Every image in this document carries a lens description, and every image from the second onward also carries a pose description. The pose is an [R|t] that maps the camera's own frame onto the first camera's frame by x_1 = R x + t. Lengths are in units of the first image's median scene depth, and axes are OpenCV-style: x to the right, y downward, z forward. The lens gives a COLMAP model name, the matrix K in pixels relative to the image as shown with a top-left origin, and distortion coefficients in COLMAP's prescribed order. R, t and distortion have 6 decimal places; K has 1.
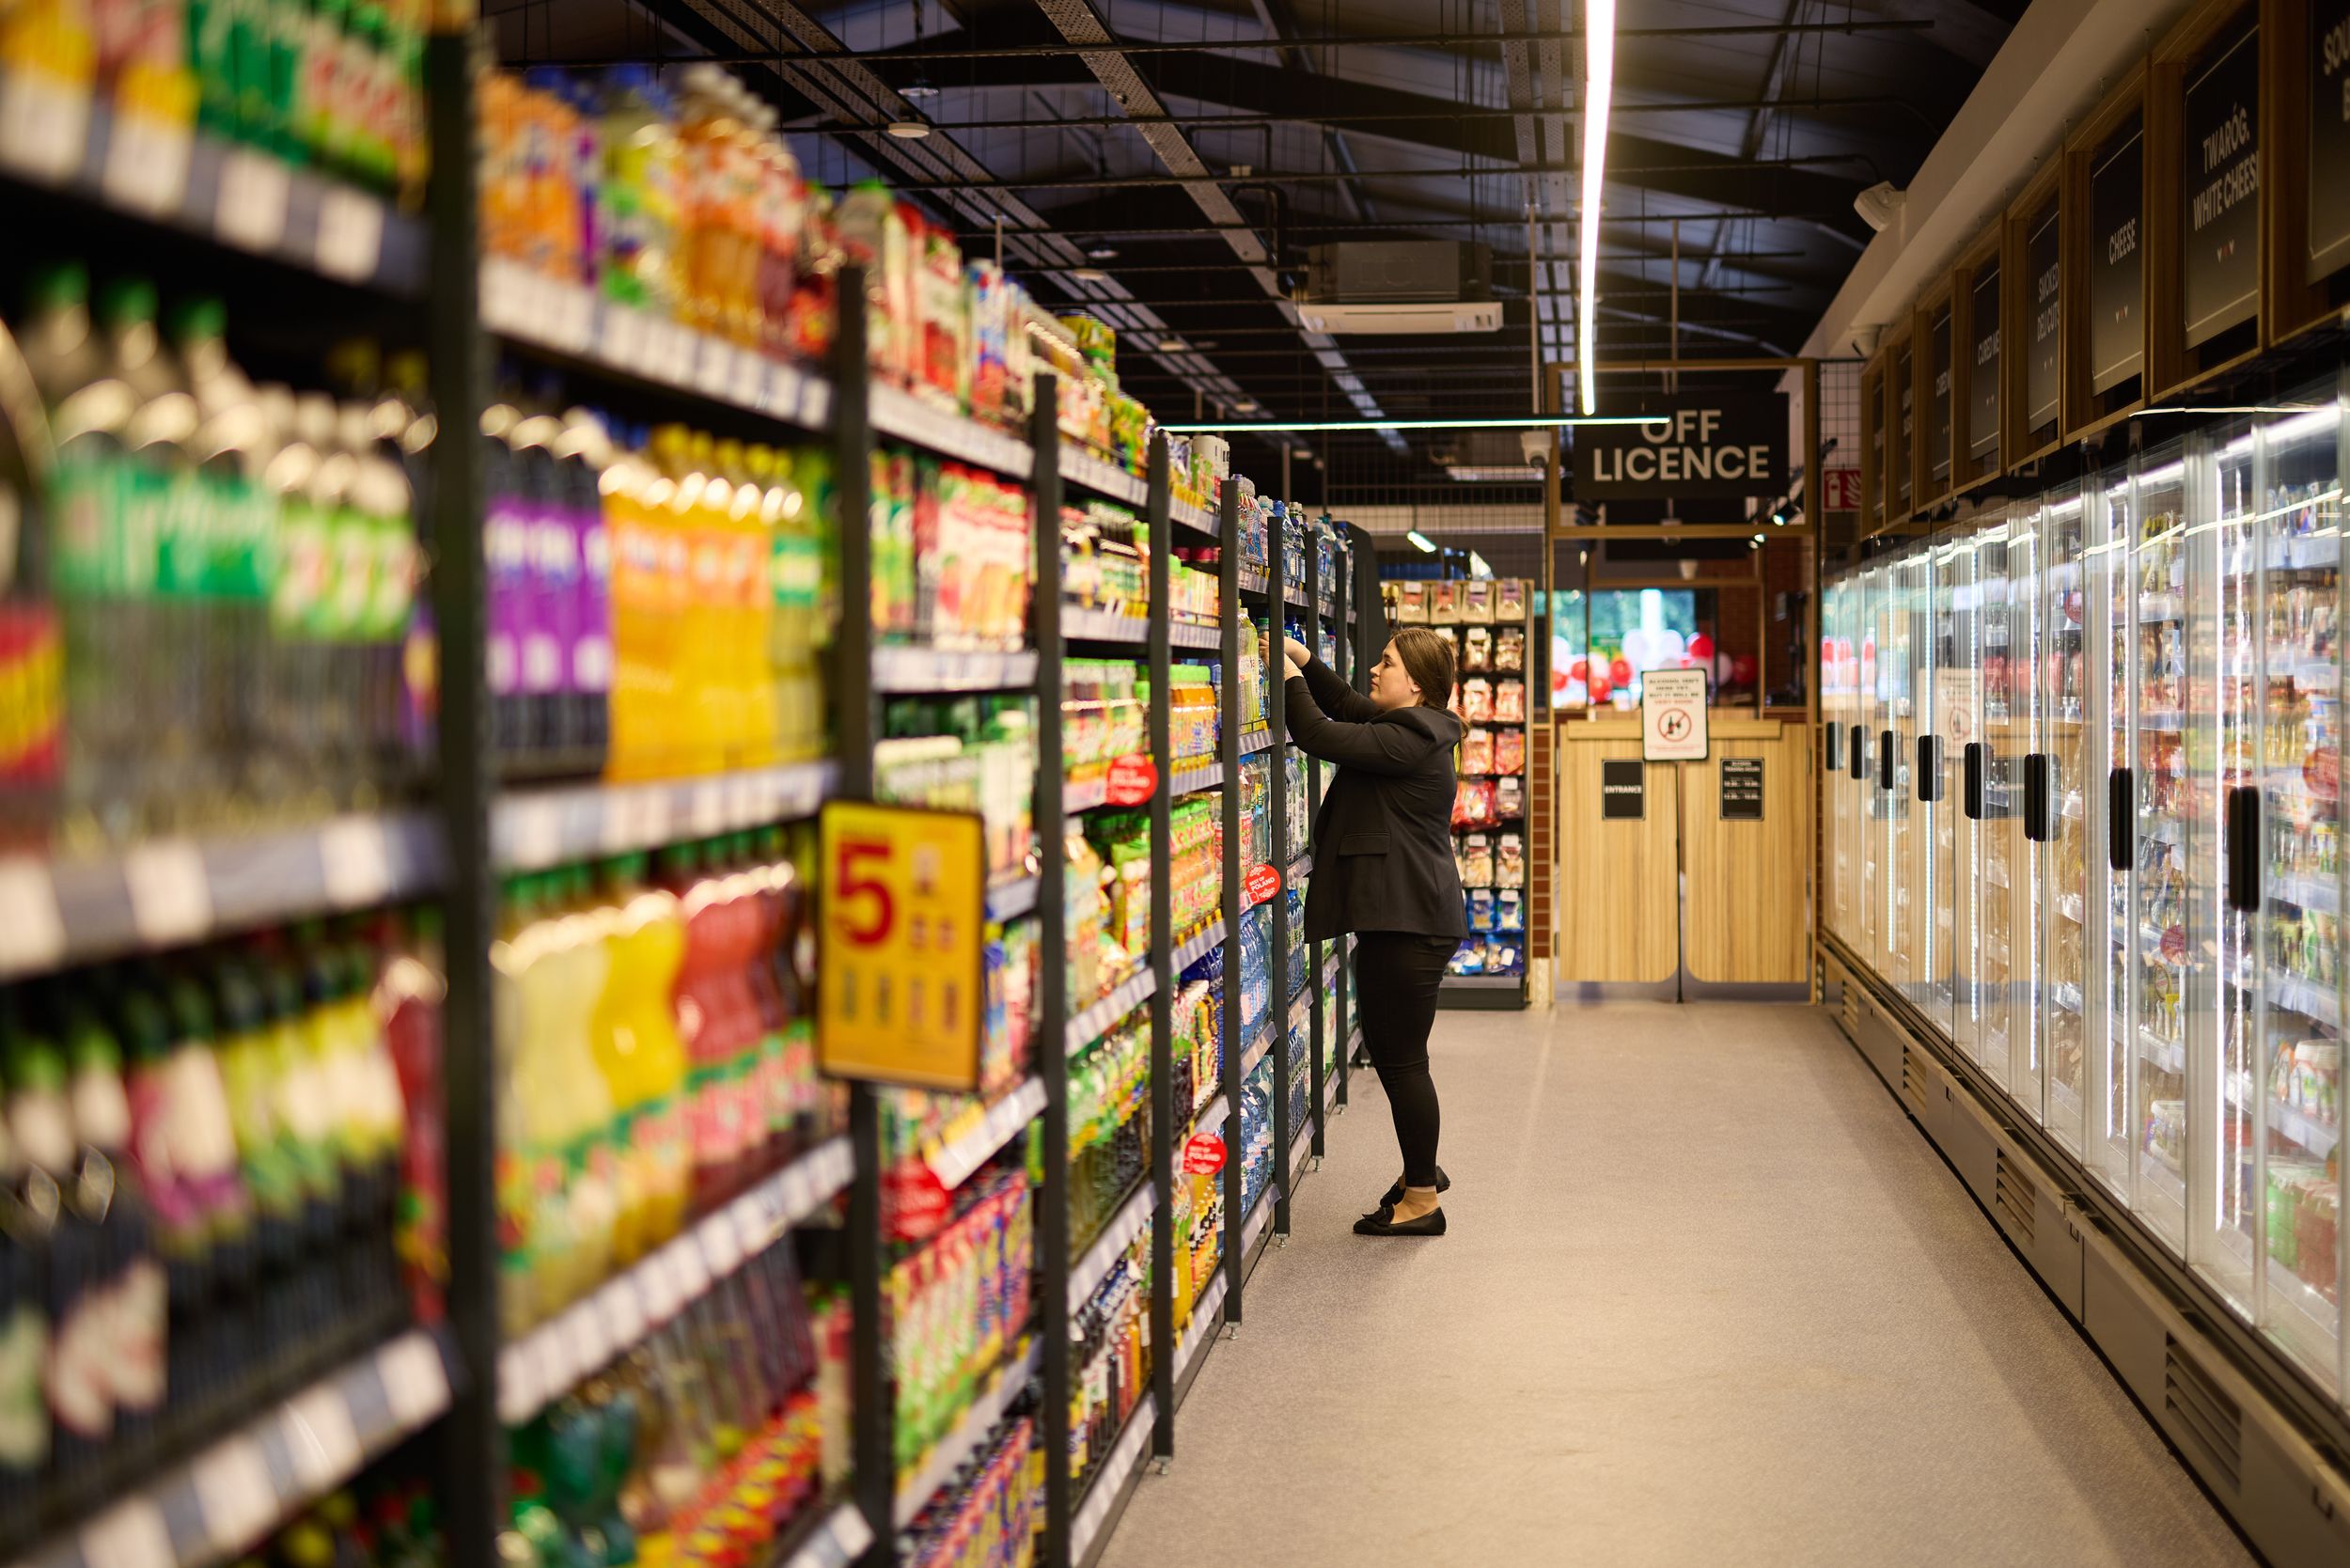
lens RADIAL K [[3231.5, 0, 1175.5], [0, 3231.5, 743.2], [0, 0, 1]] dist [-0.008151, -0.002979]
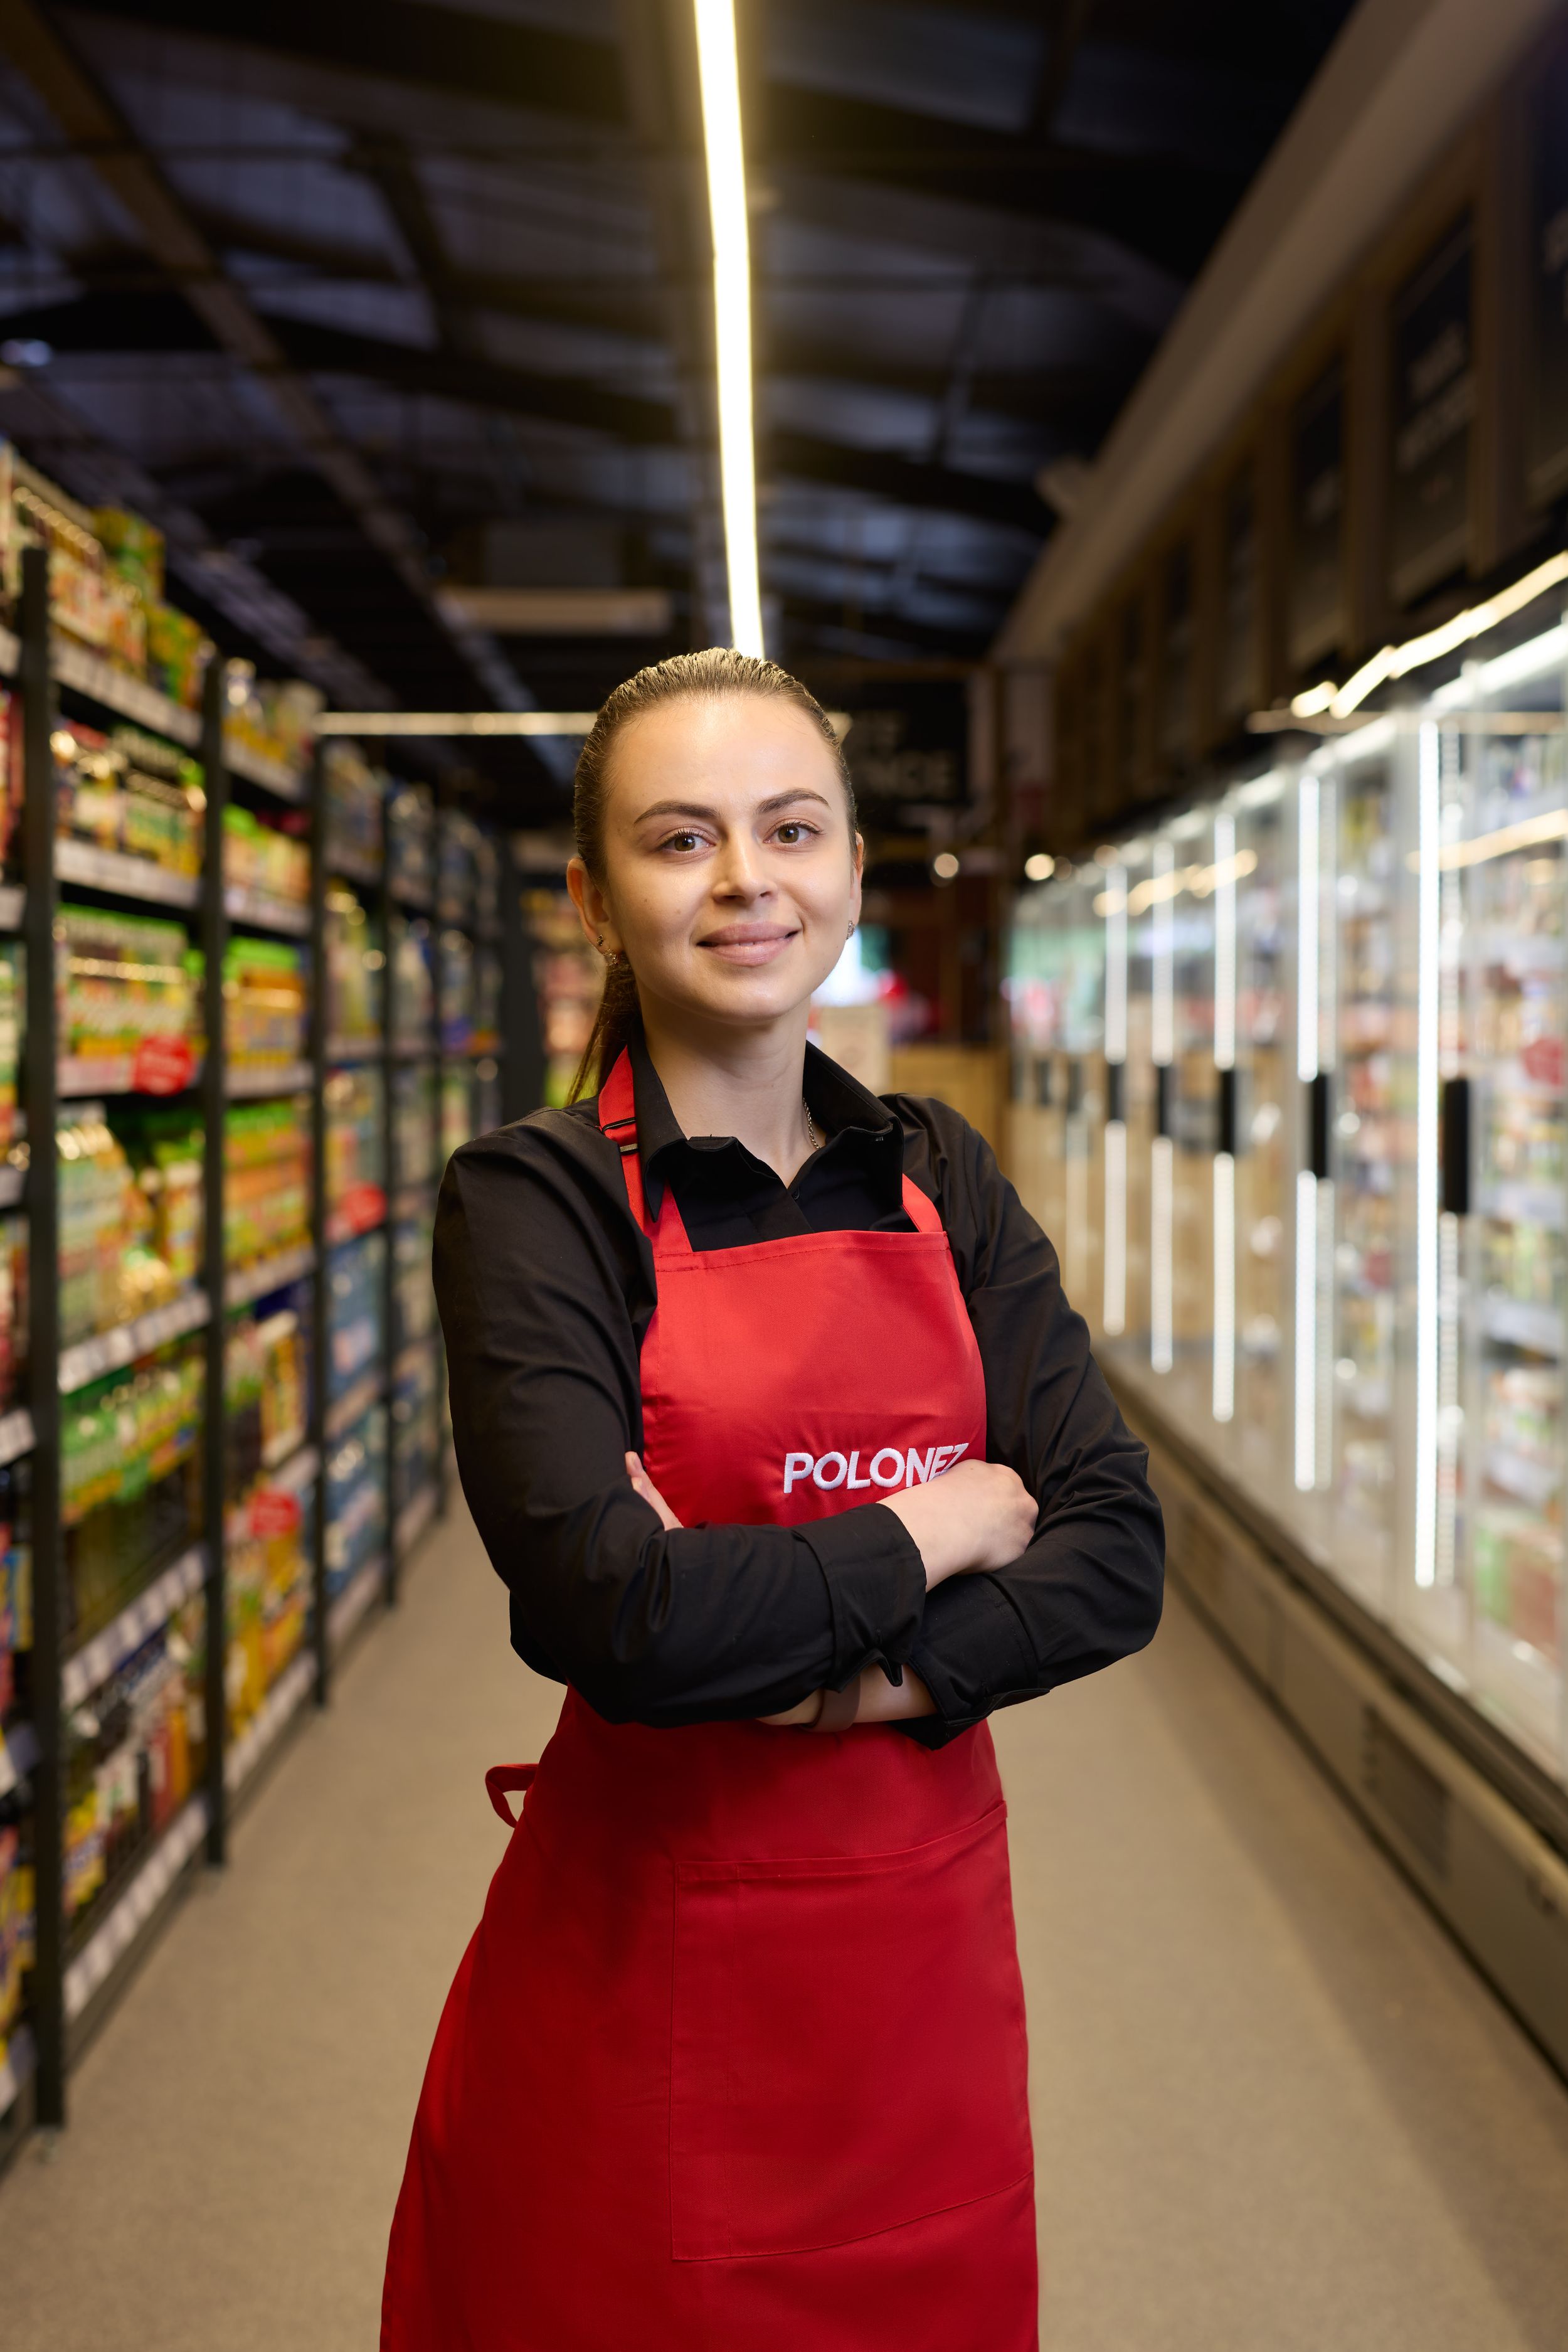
lens RADIAL K [[3233.7, 0, 784.7], [0, 3233.7, 1175.5], [0, 0, 1]] dist [-0.008151, -0.002979]
pose [[0.992800, 0.002479, 0.119755, 0.042371], [-0.004078, 0.999906, 0.013106, 0.027000], [-0.119711, -0.013500, 0.992717, 0.141734]]
